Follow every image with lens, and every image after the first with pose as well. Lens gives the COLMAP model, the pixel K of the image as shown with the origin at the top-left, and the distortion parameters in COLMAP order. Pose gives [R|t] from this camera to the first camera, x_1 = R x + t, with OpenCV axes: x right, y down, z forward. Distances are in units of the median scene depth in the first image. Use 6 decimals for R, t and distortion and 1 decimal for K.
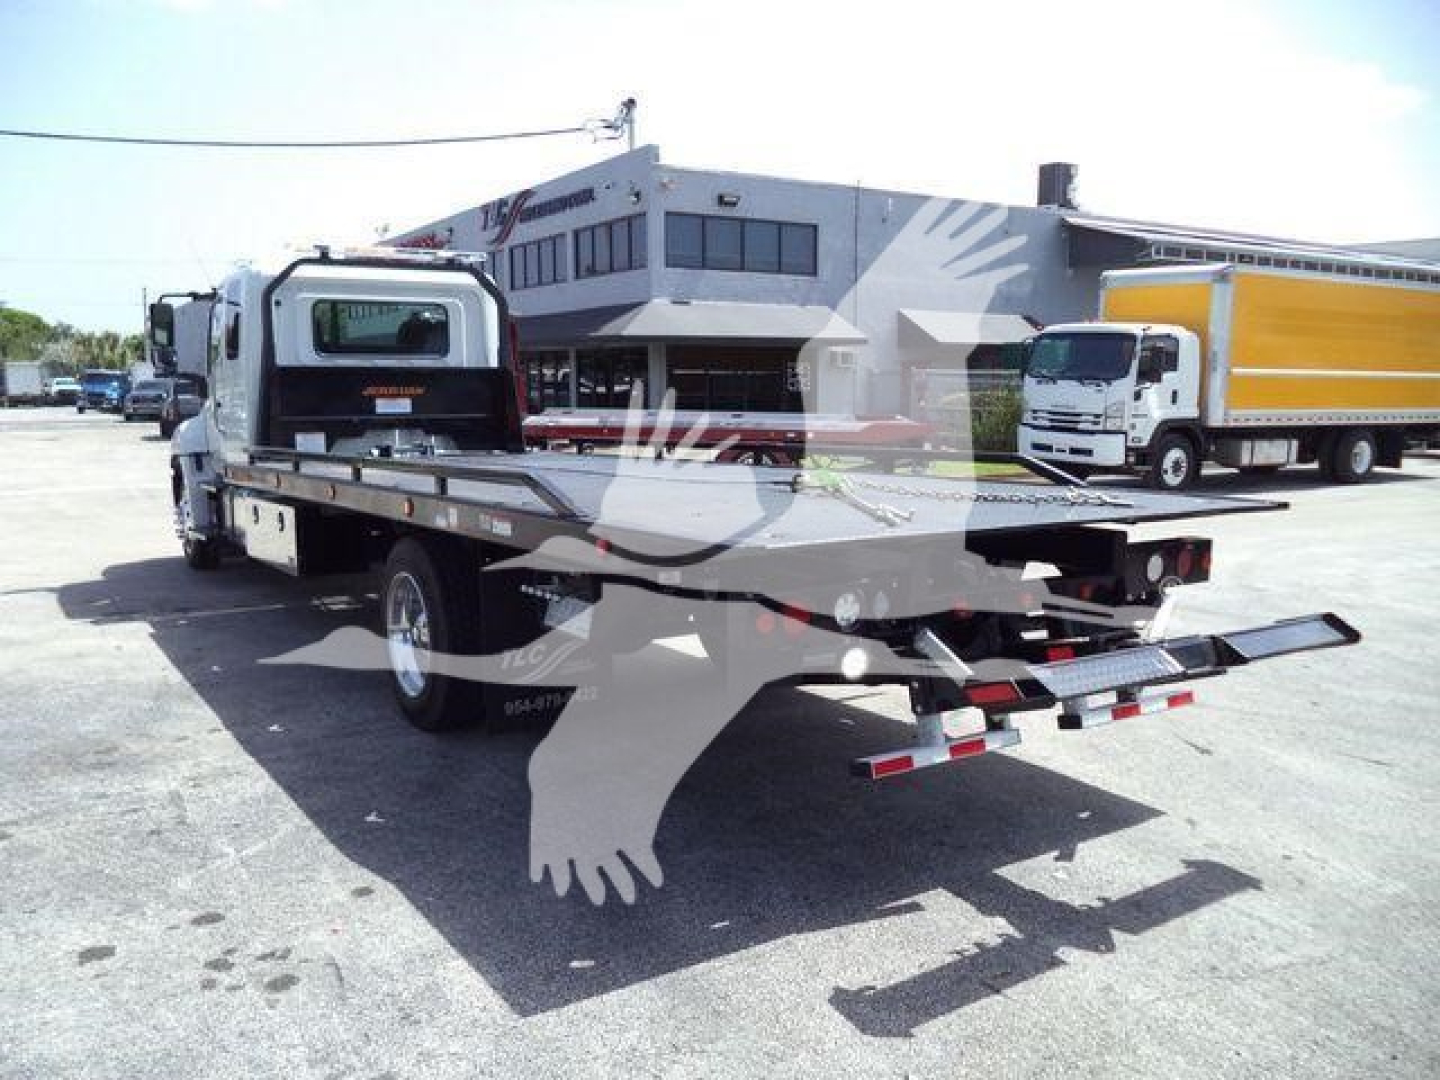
lens RADIAL K [[1170.5, 0, 743.9], [0, 1170.5, 536.3], [0, 0, 1]] dist [-0.017751, -0.016394]
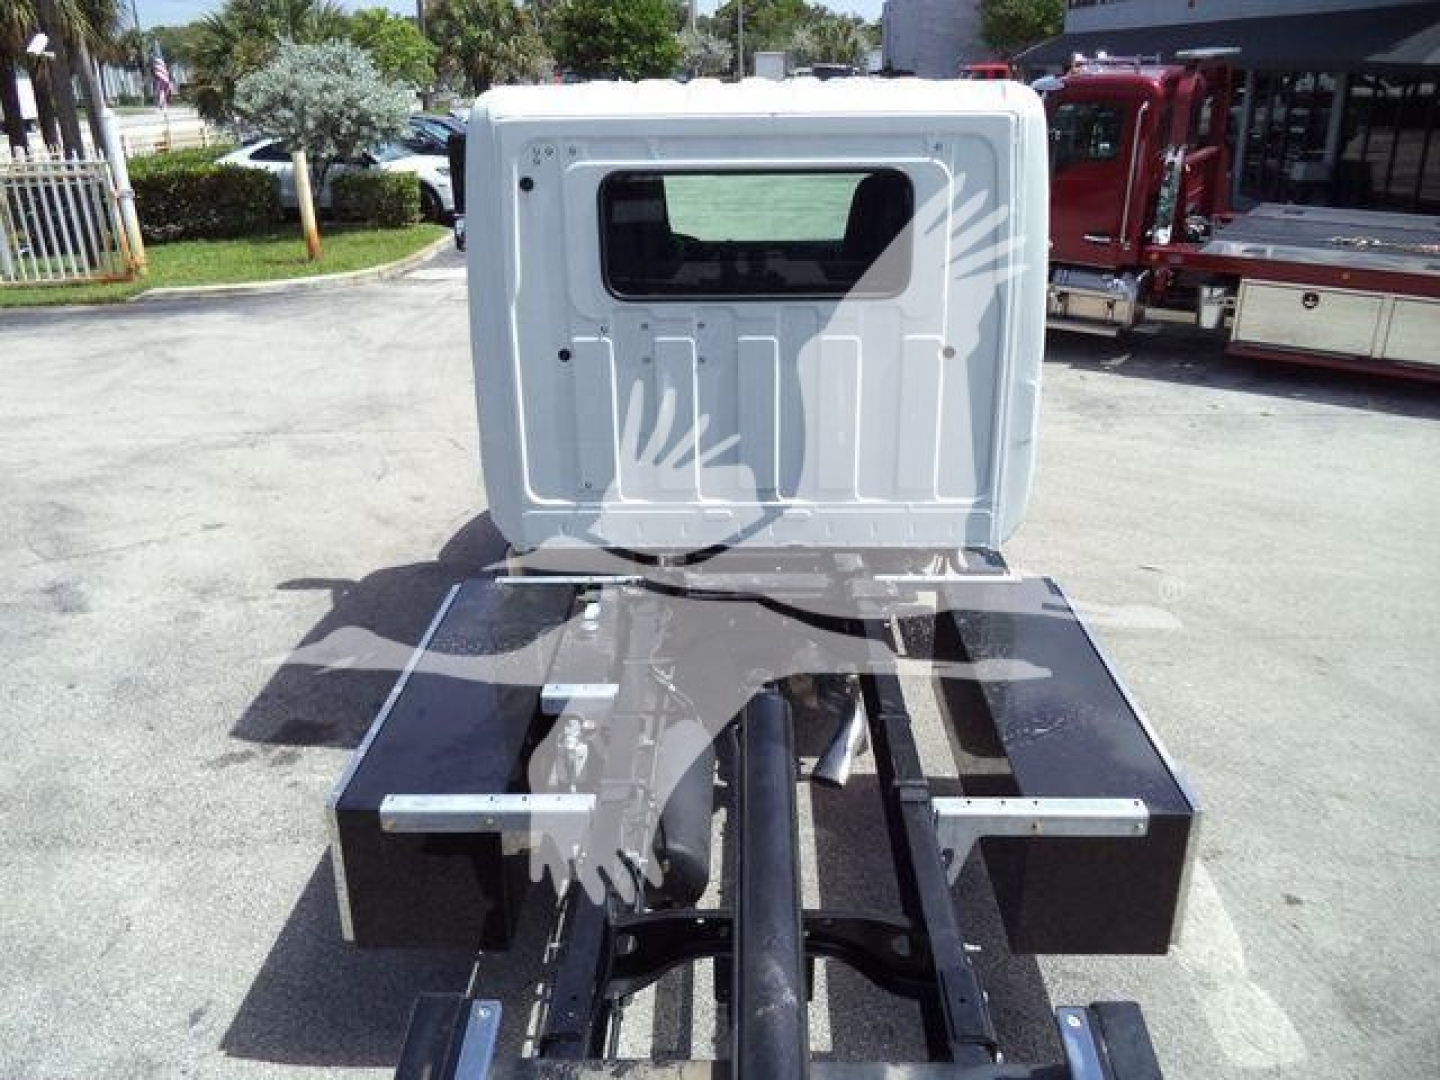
lens RADIAL K [[1170.5, 0, 743.9], [0, 1170.5, 536.3], [0, 0, 1]] dist [-0.017751, -0.016394]
pose [[0.823347, 0.206439, -0.528662, -0.023675], [-0.062836, 0.958931, 0.276593, -0.074649], [0.564049, -0.194513, 0.802504, 0.243022]]
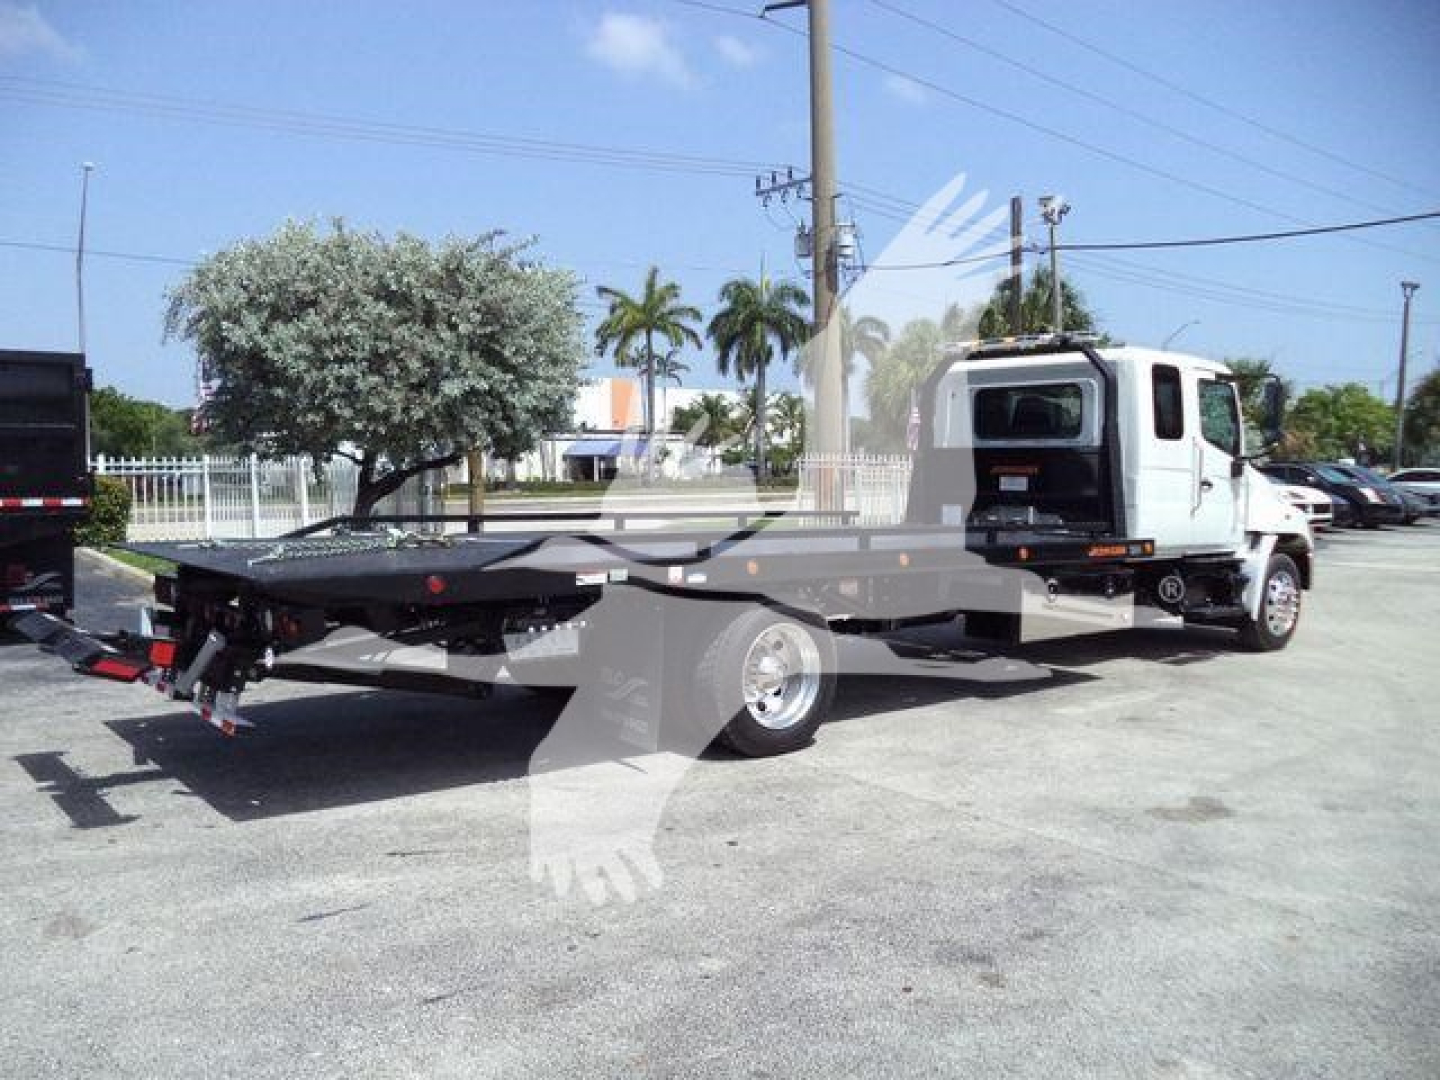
lens RADIAL K [[1196.4, 0, 720.8], [0, 1196.4, 558.1], [0, 0, 1]] dist [-0.015465, -0.004691]
pose [[0.106036, 0.084136, -0.990796, 0.292562], [-0.131893, 0.988800, 0.069851, -0.033178], [0.985576, 0.123272, 0.115945, 0.238791]]
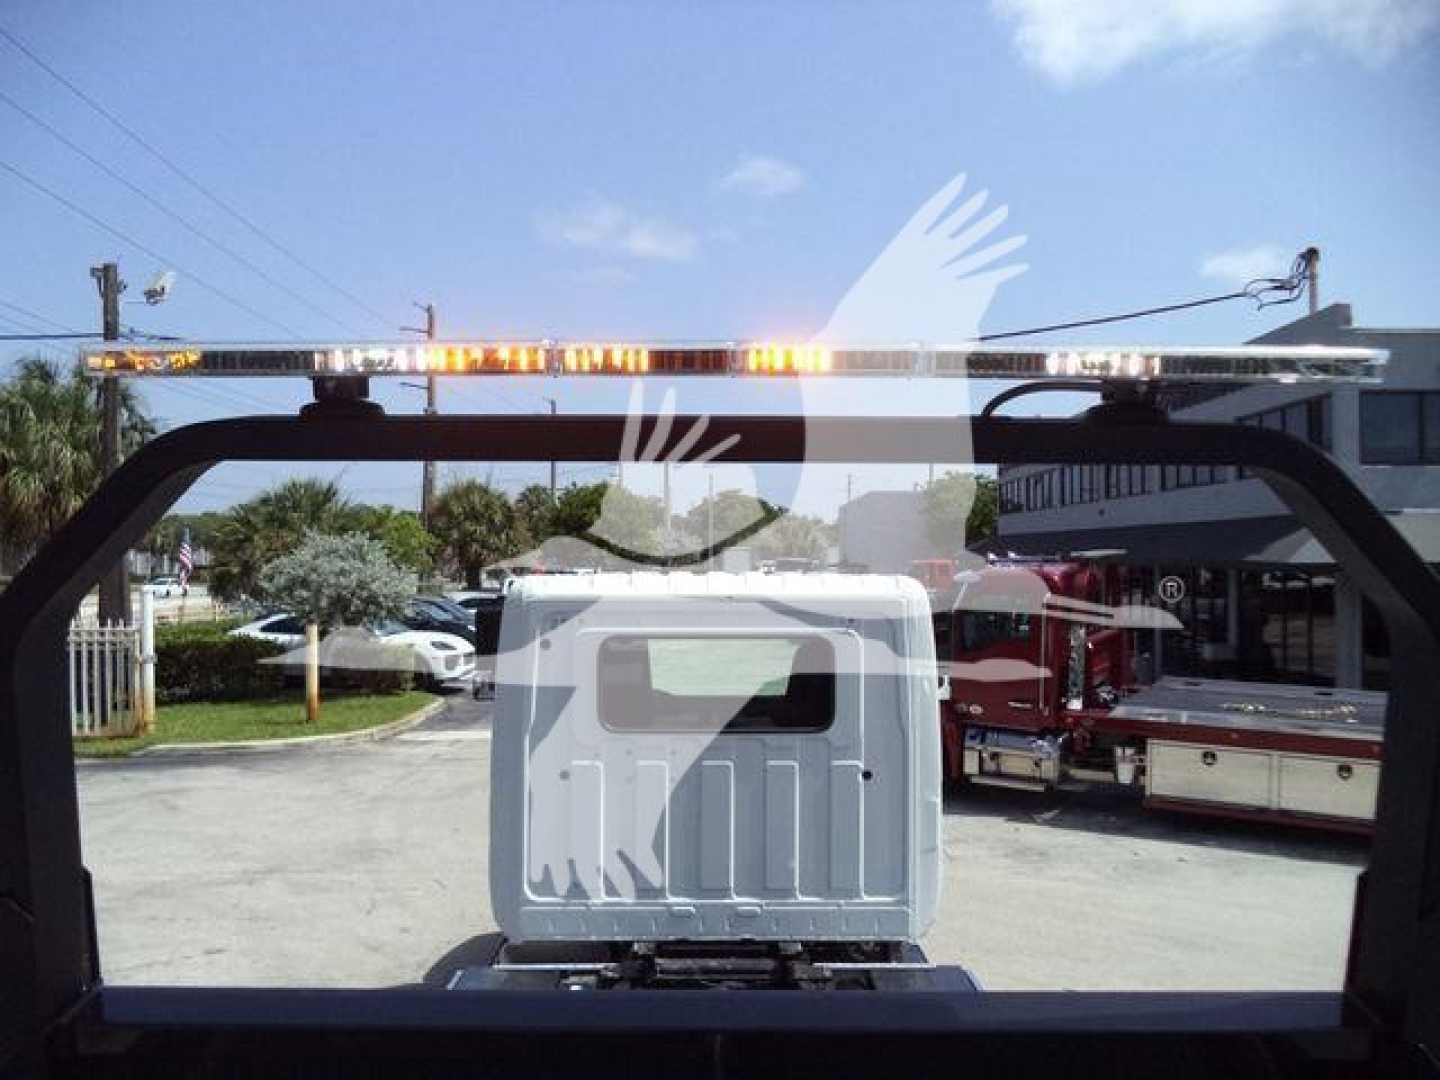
lens RADIAL K [[1170.5, 0, 743.9], [0, 1170.5, 536.3], [0, 0, 1]] dist [-0.017751, -0.016394]
pose [[0.837756, -0.006319, -0.546008, 0.006374], [-0.072351, 0.989832, -0.122465, -0.070640], [0.541231, 0.142100, 0.828781, 0.201225]]
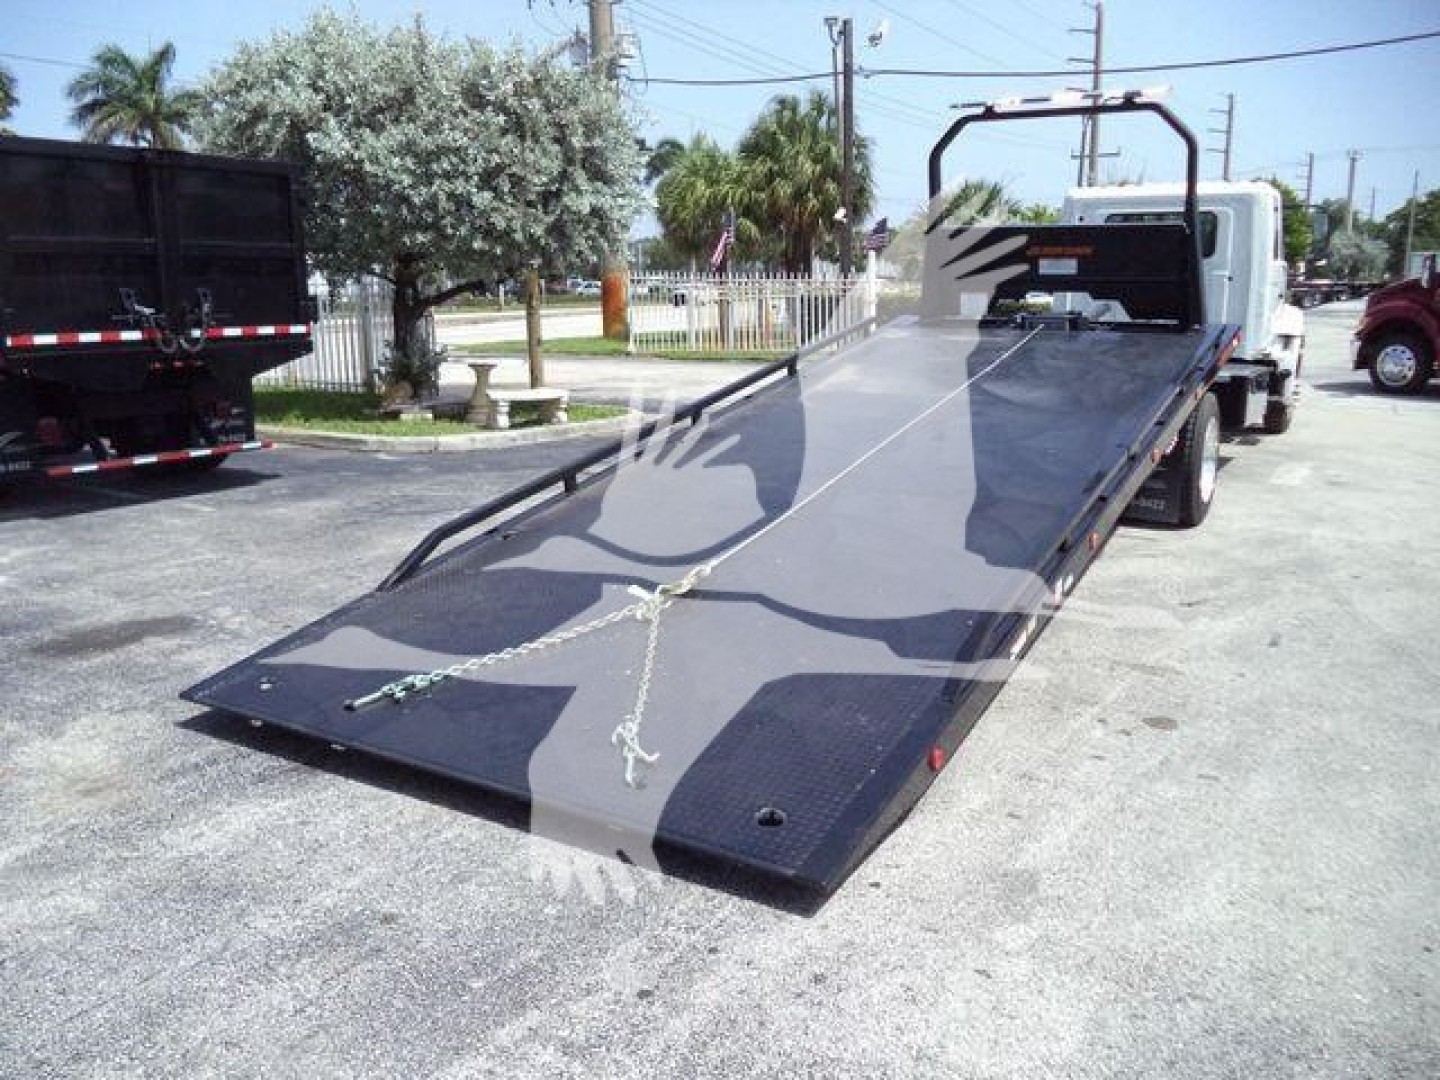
lens RADIAL K [[1199.5, 0, 720.0], [0, 1199.5, 540.0], [0, 0, 1]] dist [-0.008381, -0.009319]
pose [[0.420180, 0.196398, -0.885933, 0.270603], [-0.116495, 0.979894, 0.161976, -0.004691], [0.899932, 0.035148, 0.434612, 0.011083]]
